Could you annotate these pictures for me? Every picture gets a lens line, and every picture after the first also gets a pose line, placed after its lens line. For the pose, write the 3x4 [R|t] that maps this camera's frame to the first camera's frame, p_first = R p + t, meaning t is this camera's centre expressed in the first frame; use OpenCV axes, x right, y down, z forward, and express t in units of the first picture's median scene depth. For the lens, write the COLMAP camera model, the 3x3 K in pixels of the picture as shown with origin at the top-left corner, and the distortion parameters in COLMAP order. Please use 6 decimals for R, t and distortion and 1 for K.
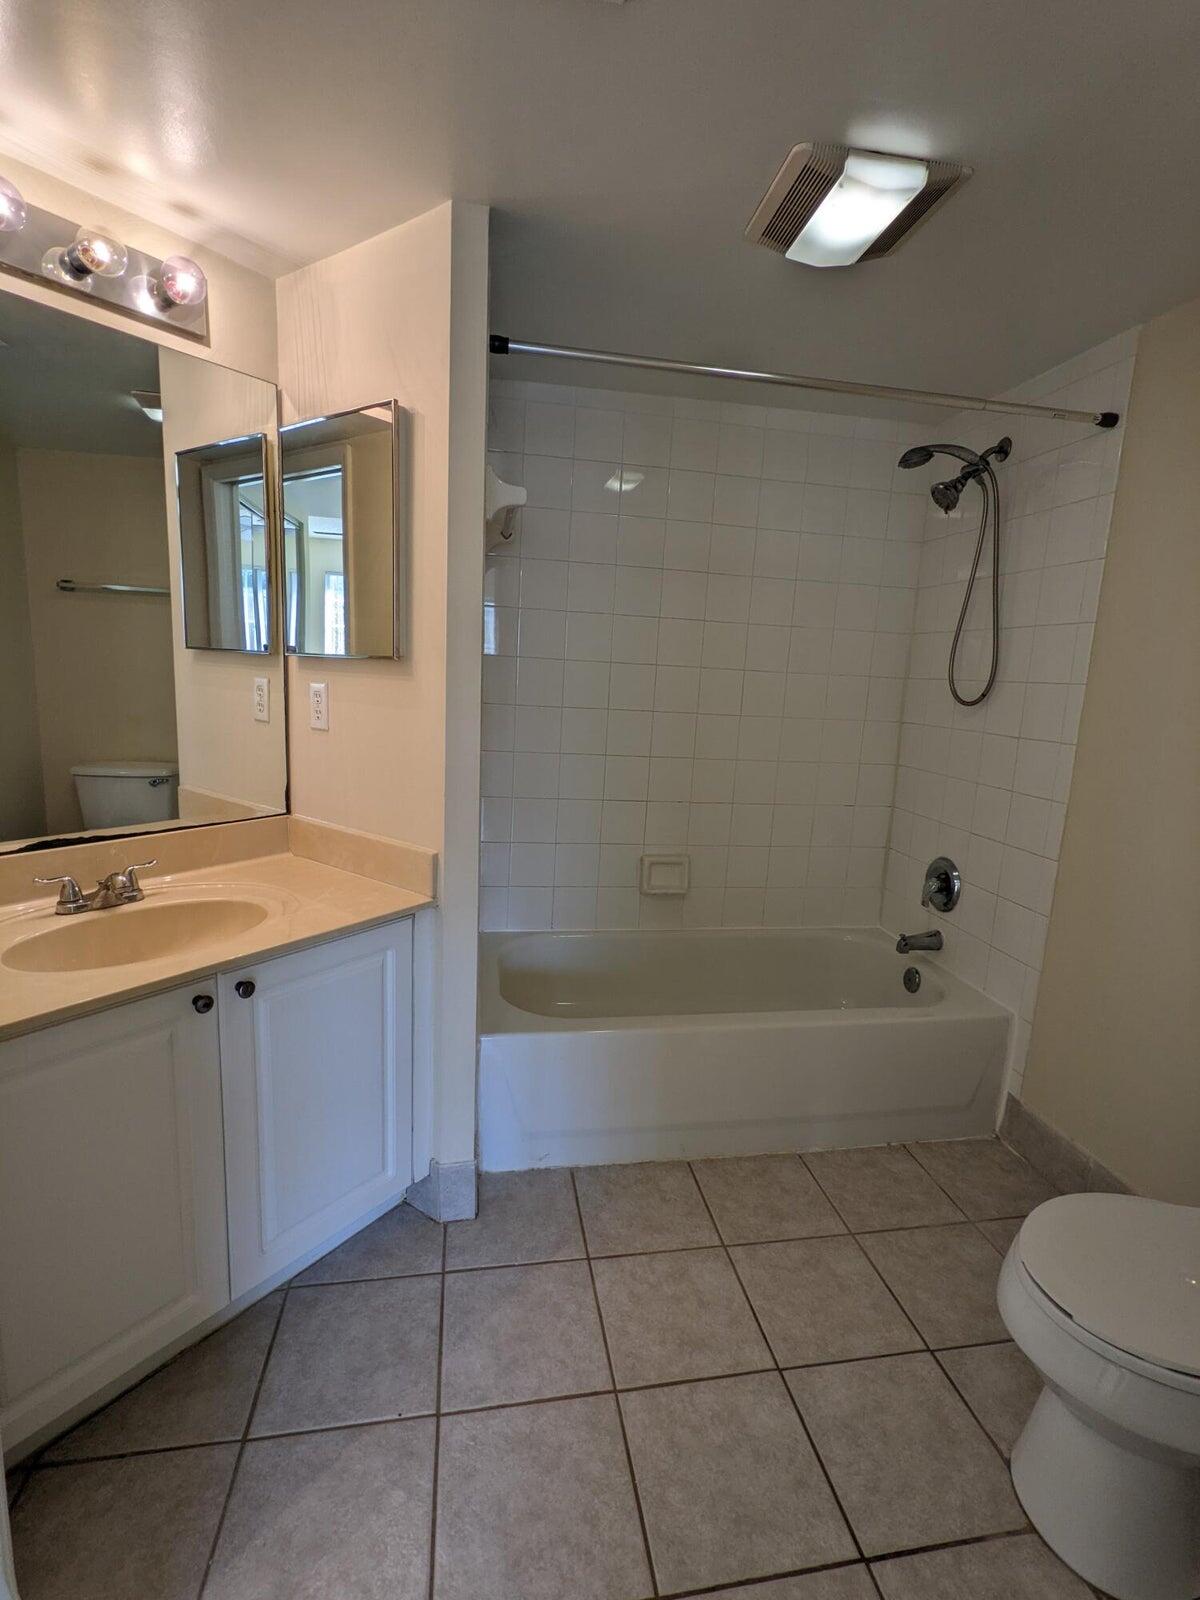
lens RADIAL K [[756.5, 0, 597.9], [0, 756.5, 798.1], [0, 0, 1]] dist [-0.001177, 0.001683]
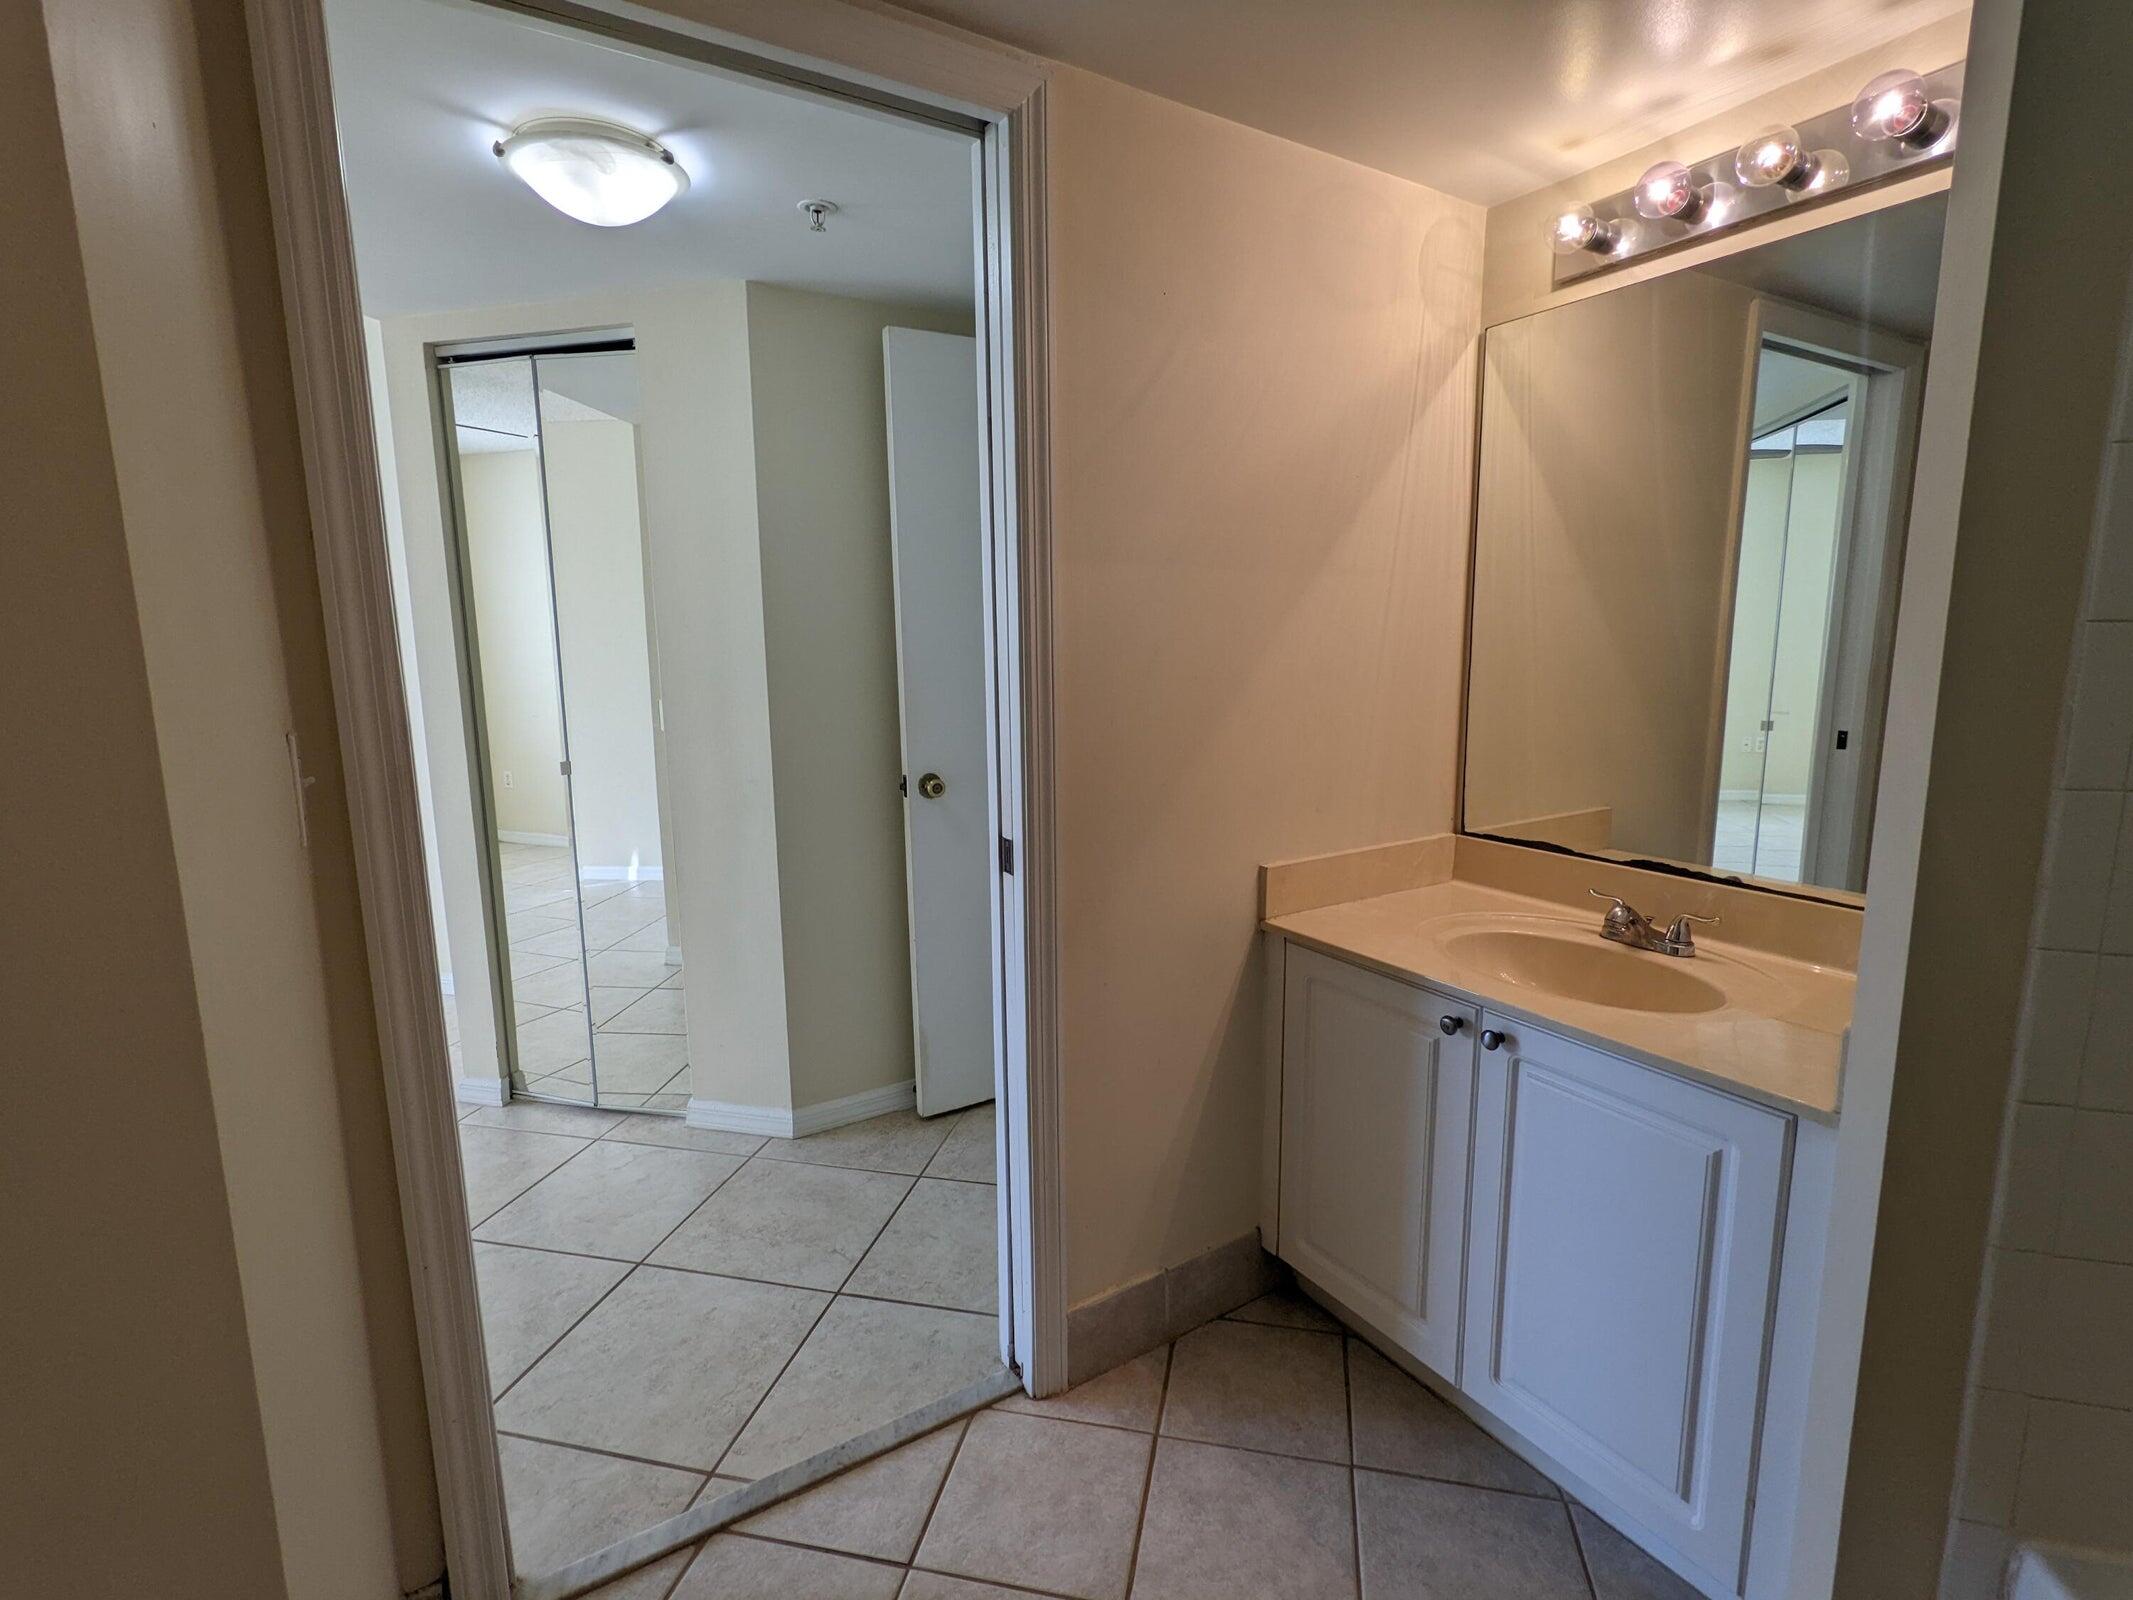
lens RADIAL K [[1008.6, 0, 1063.0], [0, 1008.6, 800.2], [0, 0, 1]] dist [-0.001177, 0.001683]
pose [[-0.367073, 0.110021, -0.923663, 0.673351], [-0.173875, 0.967363, 0.184326, -0.121856], [0.913797, 0.228263, -0.335963, 0.813678]]
